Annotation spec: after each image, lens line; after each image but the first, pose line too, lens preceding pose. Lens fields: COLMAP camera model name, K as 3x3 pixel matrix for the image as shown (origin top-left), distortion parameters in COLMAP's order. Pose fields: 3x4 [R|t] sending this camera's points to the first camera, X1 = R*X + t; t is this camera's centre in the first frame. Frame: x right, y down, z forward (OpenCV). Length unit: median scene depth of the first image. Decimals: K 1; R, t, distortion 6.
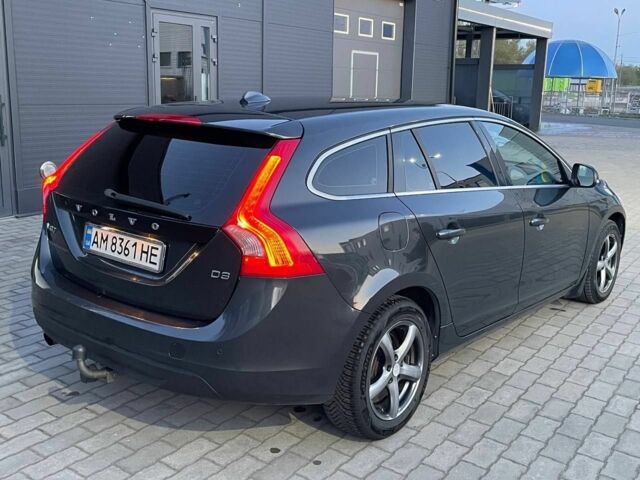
lens RADIAL K [[715.7, 0, 321.1], [0, 715.7, 238.0], [0, 0, 1]] dist [0.080602, 0.000000]
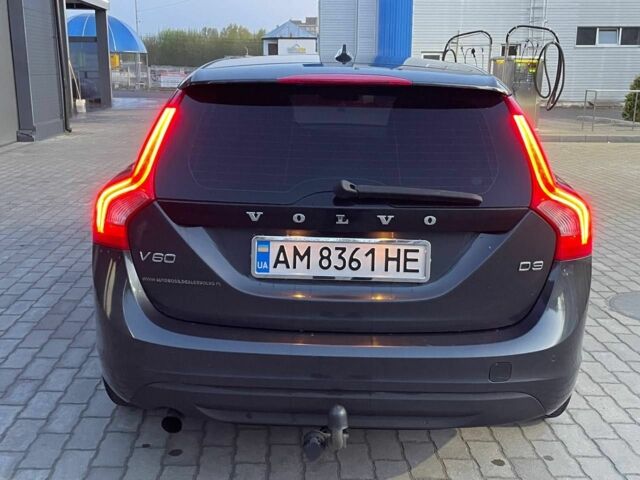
lens RADIAL K [[715.7, 0, 320.3], [0, 715.7, 240.1], [0, 0, 1]] dist [0.080602, 0.000000]
pose [[0.788475, -0.160397, 0.593784, -0.715845], [0.140643, 0.986838, 0.079814, -0.066897], [-0.598771, 0.020580, 0.800656, 0.439146]]
